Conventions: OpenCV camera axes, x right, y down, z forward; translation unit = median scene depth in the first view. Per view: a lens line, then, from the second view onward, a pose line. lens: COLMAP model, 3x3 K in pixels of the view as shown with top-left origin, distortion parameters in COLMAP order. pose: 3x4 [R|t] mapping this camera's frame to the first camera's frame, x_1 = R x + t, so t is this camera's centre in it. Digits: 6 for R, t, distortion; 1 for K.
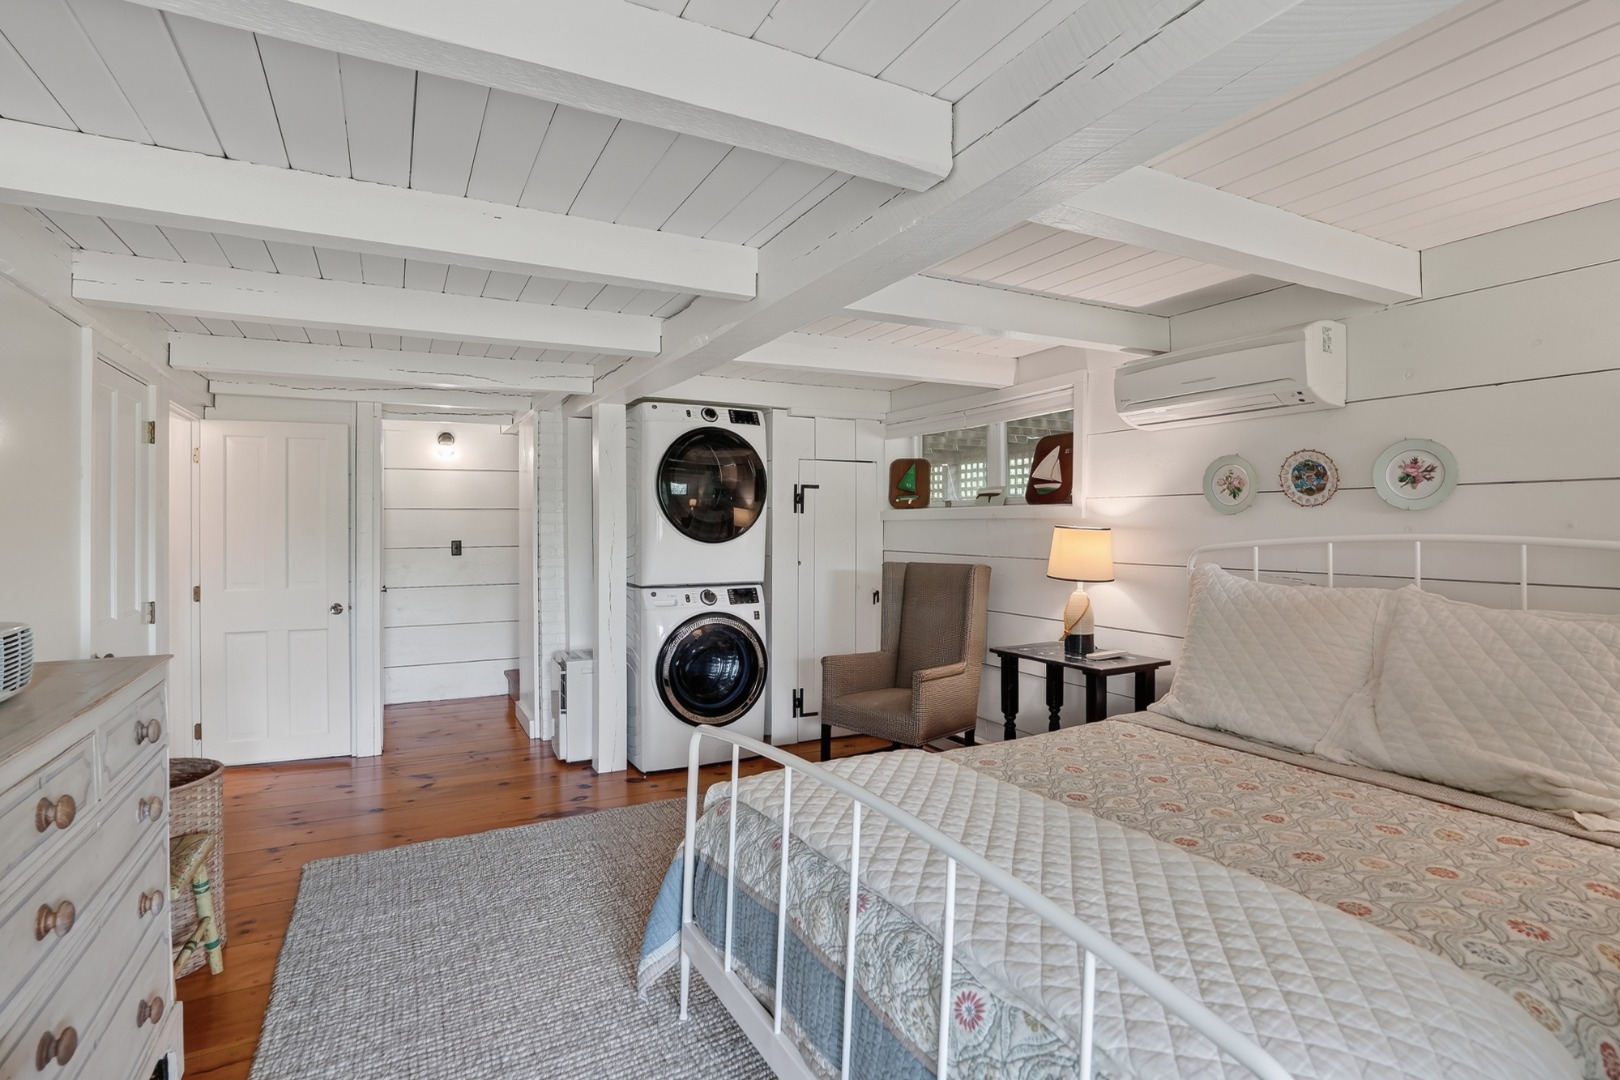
lens RADIAL K [[785.9, 0, 806.4], [0, 785.9, 520.1], [0, 0, 1]] dist [-0.057311, 0.024428]
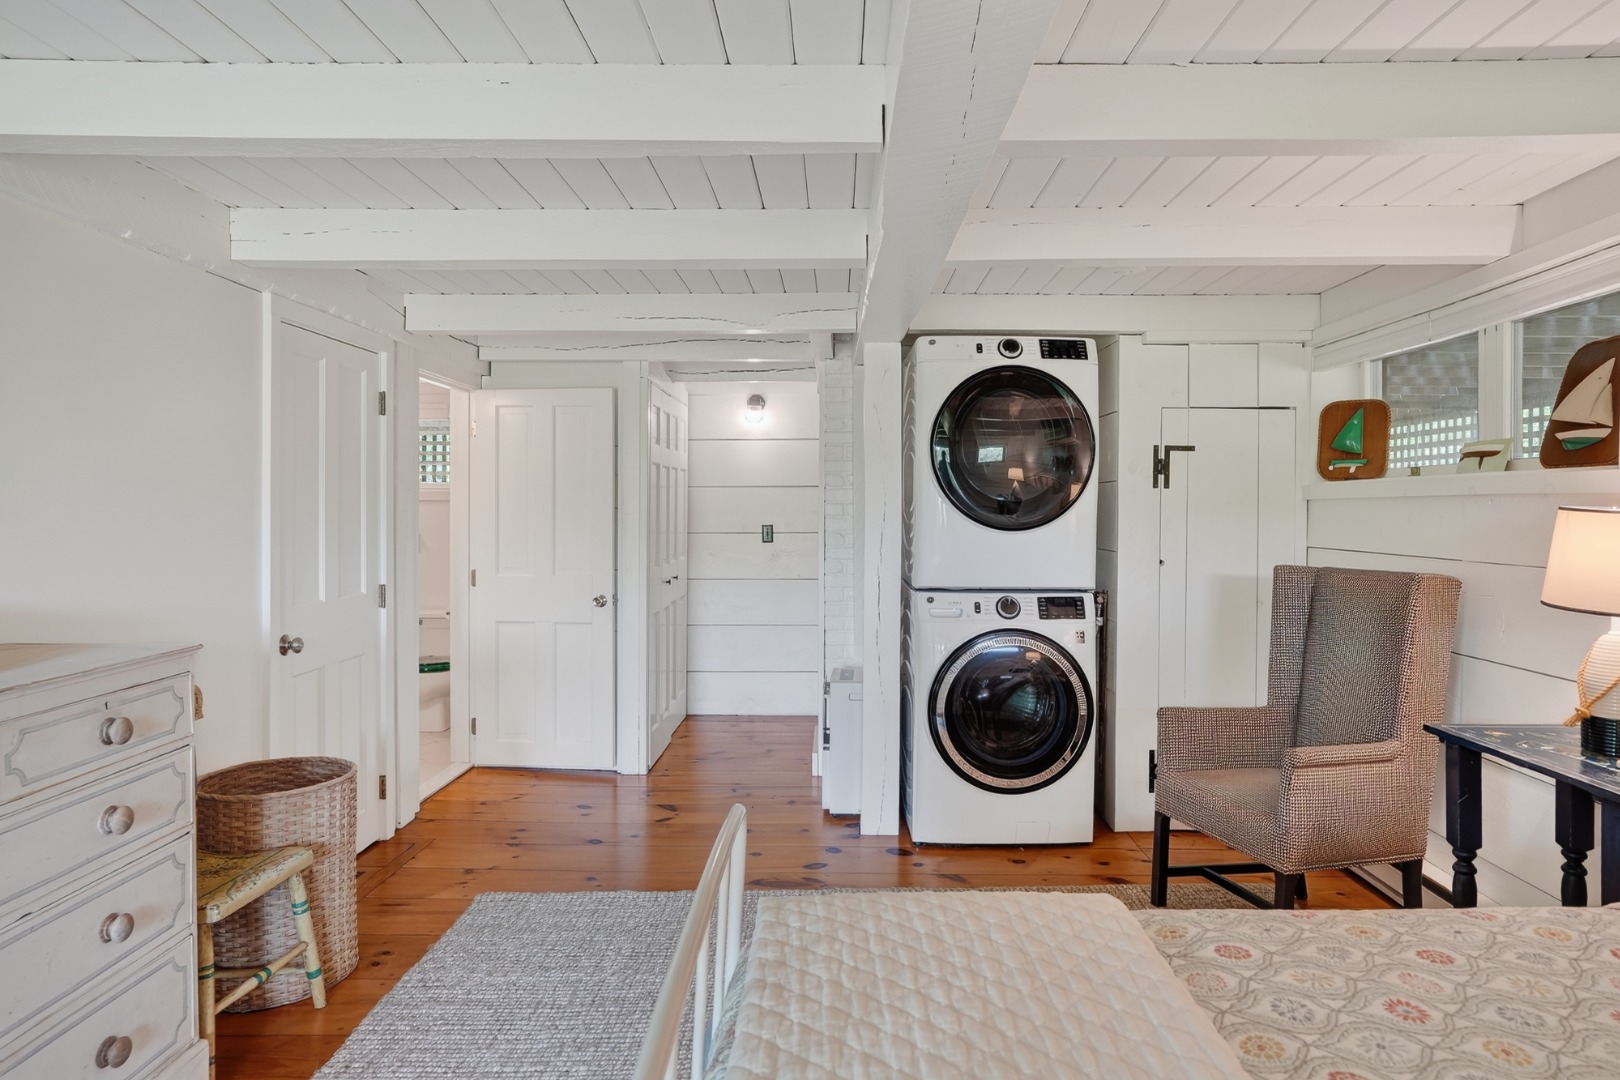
lens RADIAL K [[993.3, 0, 814.0], [0, 993.3, 509.5], [0, 0, 1]] dist [-0.004799, -0.000290]
pose [[0.886094, 0.005411, -0.463474, 0.133124], [-0.002634, 0.999974, 0.006640, 0.004773], [0.463498, -0.004663, 0.886086, 0.127735]]
